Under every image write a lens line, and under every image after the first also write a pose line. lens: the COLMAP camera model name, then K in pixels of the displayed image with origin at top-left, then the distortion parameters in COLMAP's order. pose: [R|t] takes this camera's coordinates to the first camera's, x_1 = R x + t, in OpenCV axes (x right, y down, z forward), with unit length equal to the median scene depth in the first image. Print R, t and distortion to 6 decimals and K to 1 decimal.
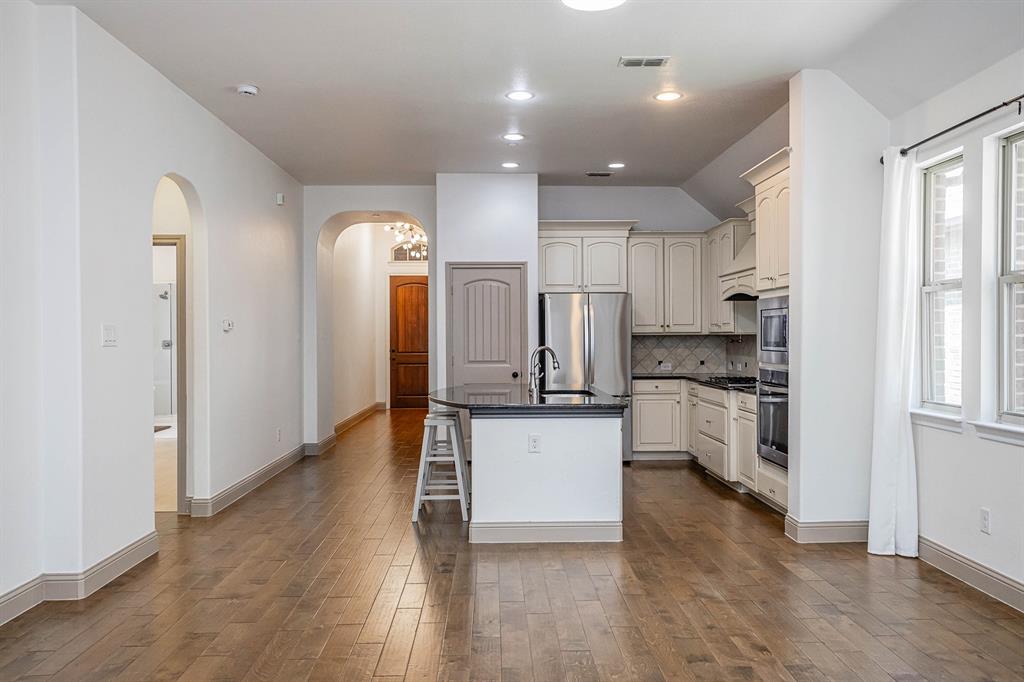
lens RADIAL K [[774.7, 0, 465.5], [0, 774.7, 341.1], [0, 0, 1]] dist [-0.000118, 0.009359]
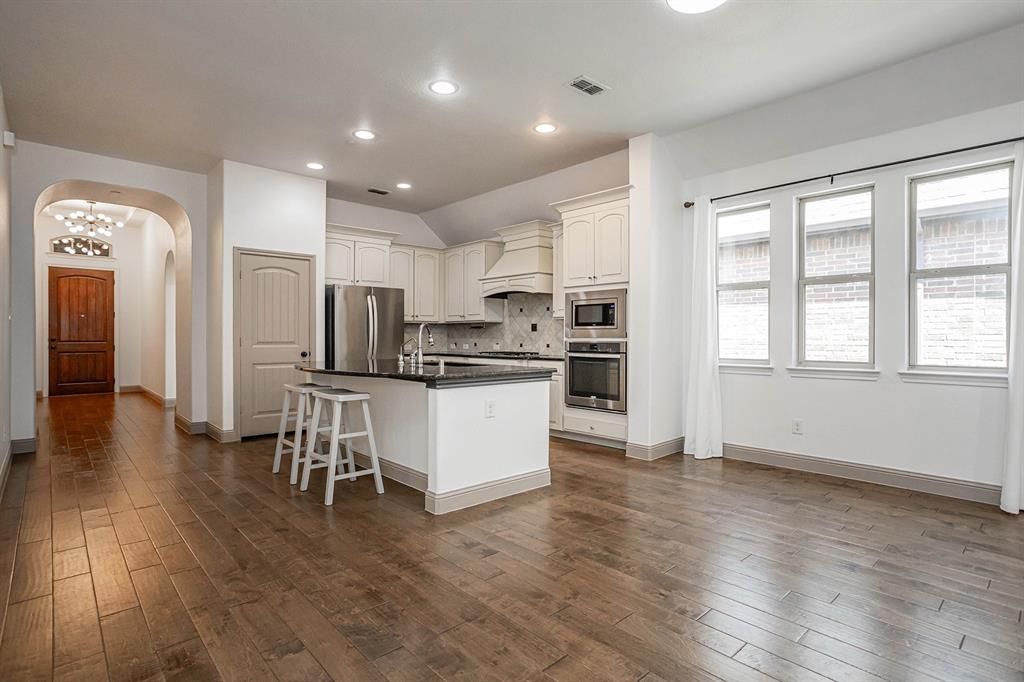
lens RADIAL K [[493.0, 0, 505.1], [0, 493.0, 338.3], [0, 0, 1]] dist [-0.023670, 0.003144]
pose [[0.729120, 0.006604, 0.684354, -0.238220], [-0.005254, 0.999978, -0.004052, 0.024308], [-0.684365, -0.000642, 0.729139, 0.319668]]
